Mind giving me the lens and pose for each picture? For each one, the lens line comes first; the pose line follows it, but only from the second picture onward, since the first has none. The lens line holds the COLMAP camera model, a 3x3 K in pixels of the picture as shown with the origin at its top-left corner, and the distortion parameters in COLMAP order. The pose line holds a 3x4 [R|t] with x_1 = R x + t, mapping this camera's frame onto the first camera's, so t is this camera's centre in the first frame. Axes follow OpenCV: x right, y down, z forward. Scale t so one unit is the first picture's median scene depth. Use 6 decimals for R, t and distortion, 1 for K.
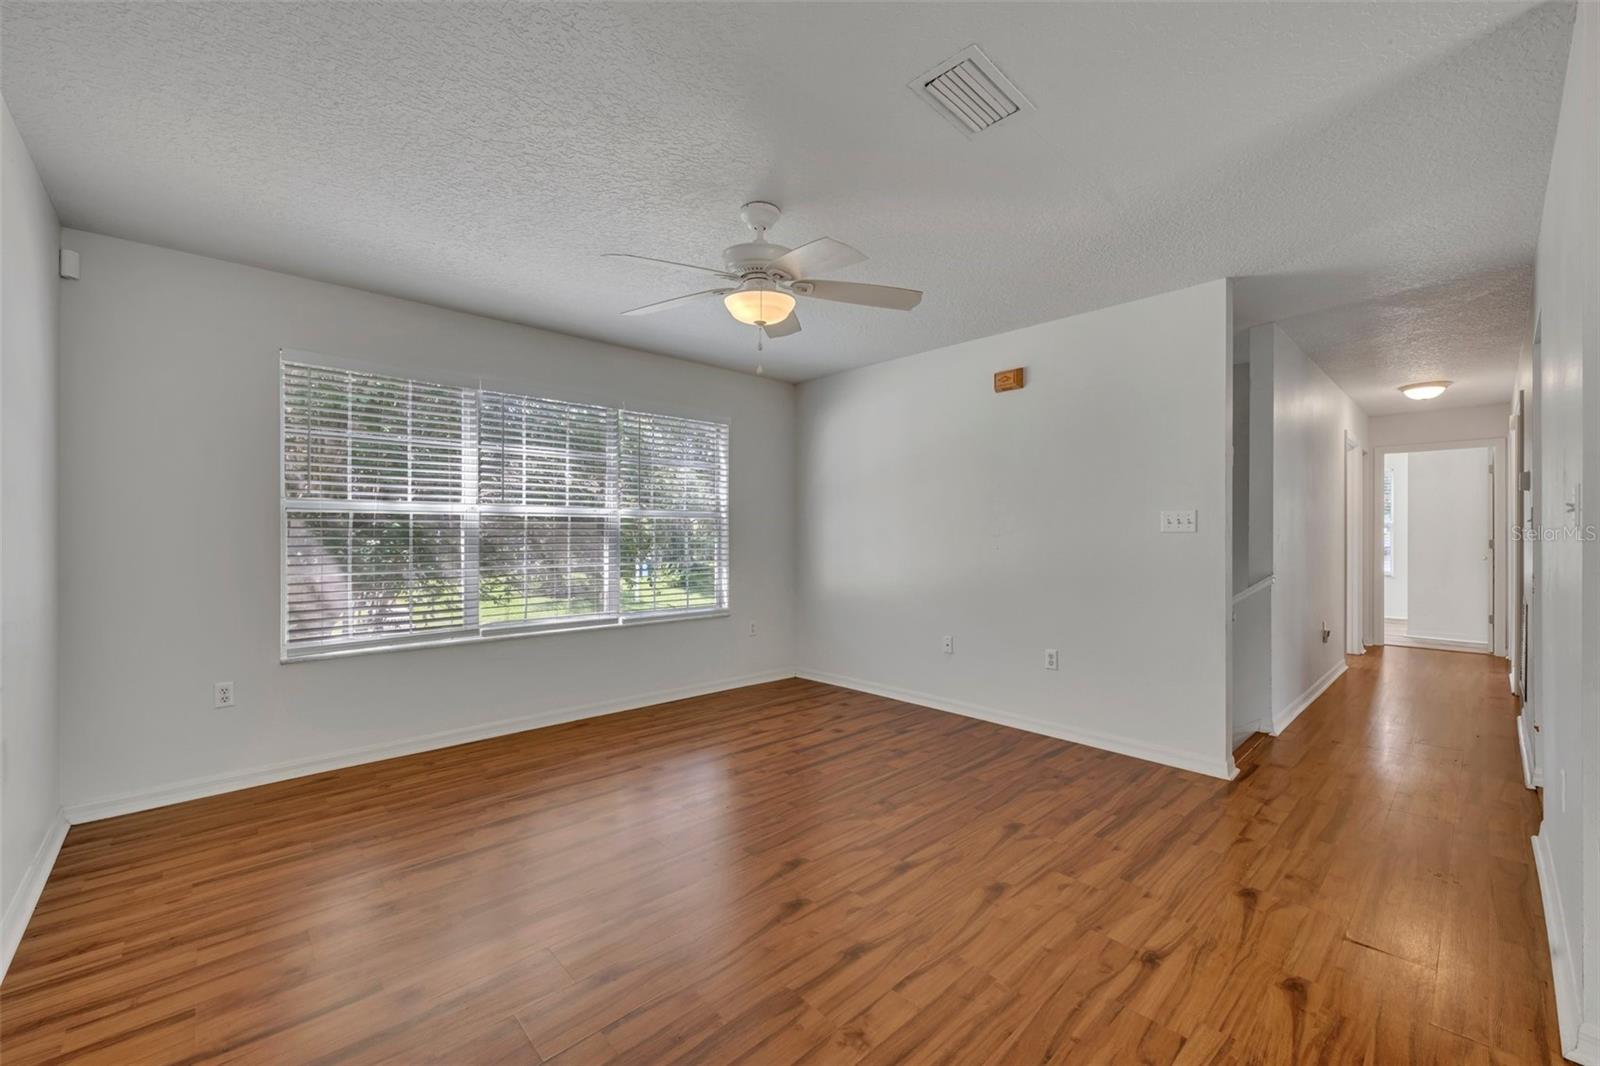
lens RADIAL K [[641.4, 0, 800.5], [0, 641.4, 525.7], [0, 0, 1]] dist [-0.000967, 0.000079]
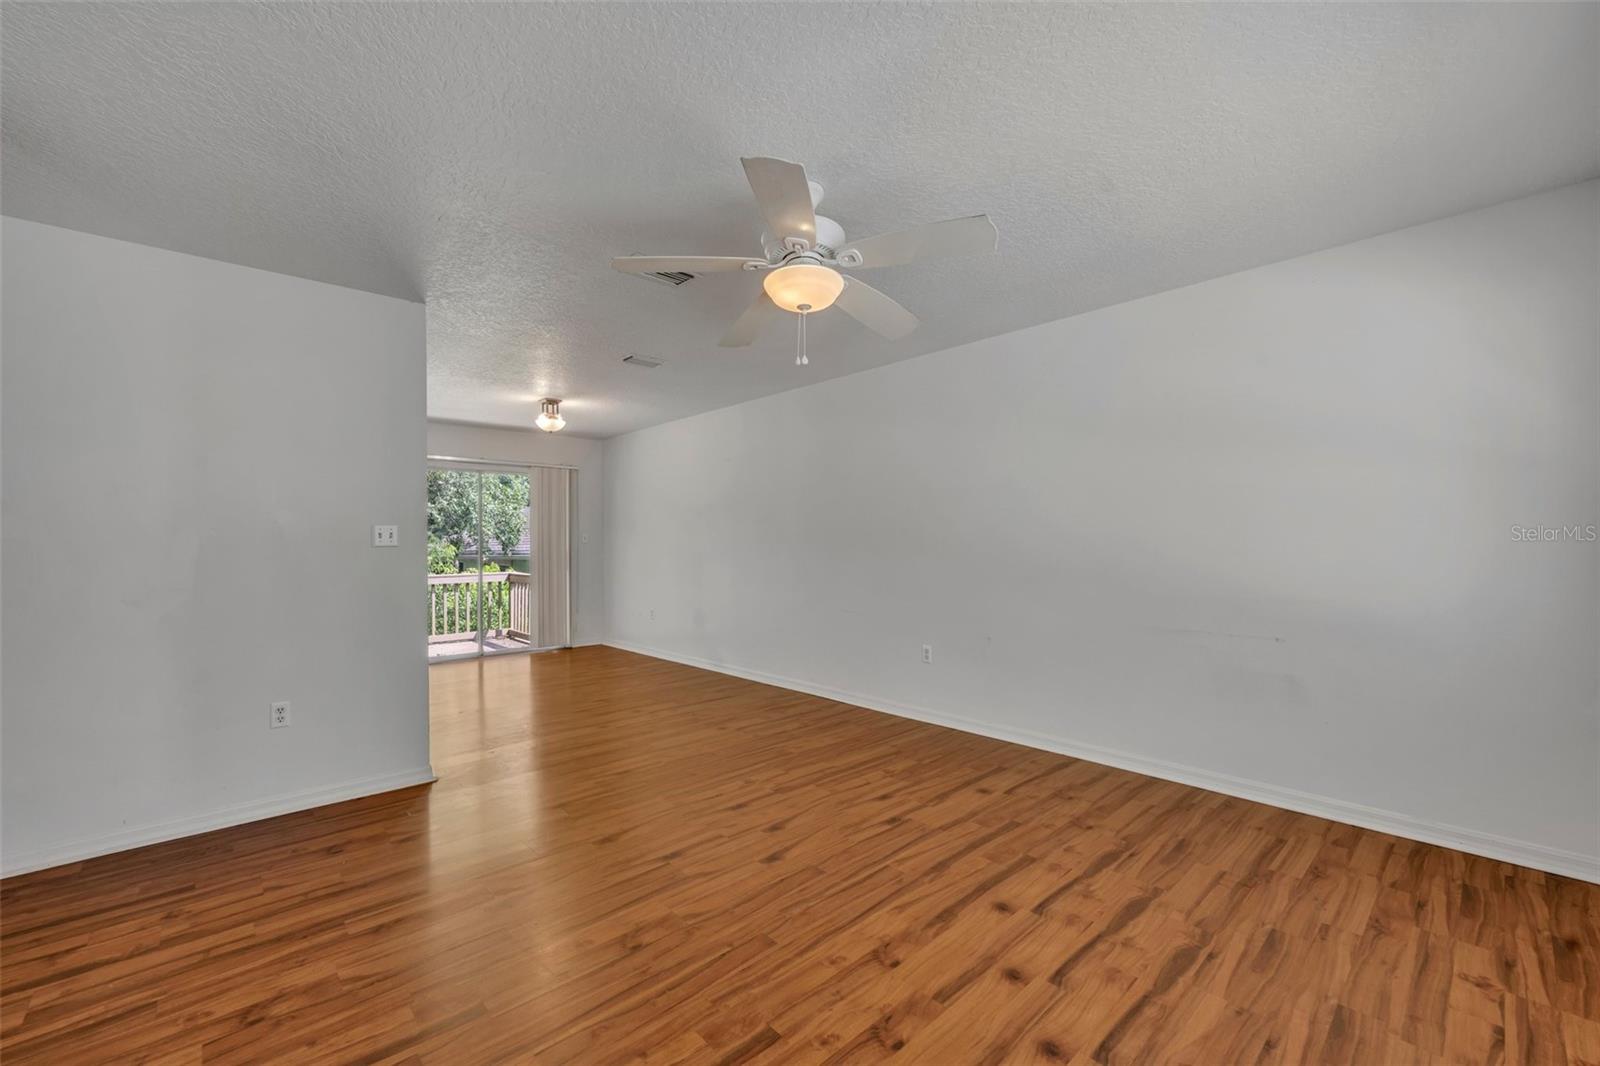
lens RADIAL K [[641.4, 0, 798.2], [0, 641.4, 539.0], [0, 0, 1]] dist [-0.000967, 0.000079]
pose [[-0.999941, 0.008349, 0.006894, -0.064295], [0.008267, 0.999895, -0.011865, 0.015101], [-0.006993, -0.011808, -0.999906, 2.093463]]
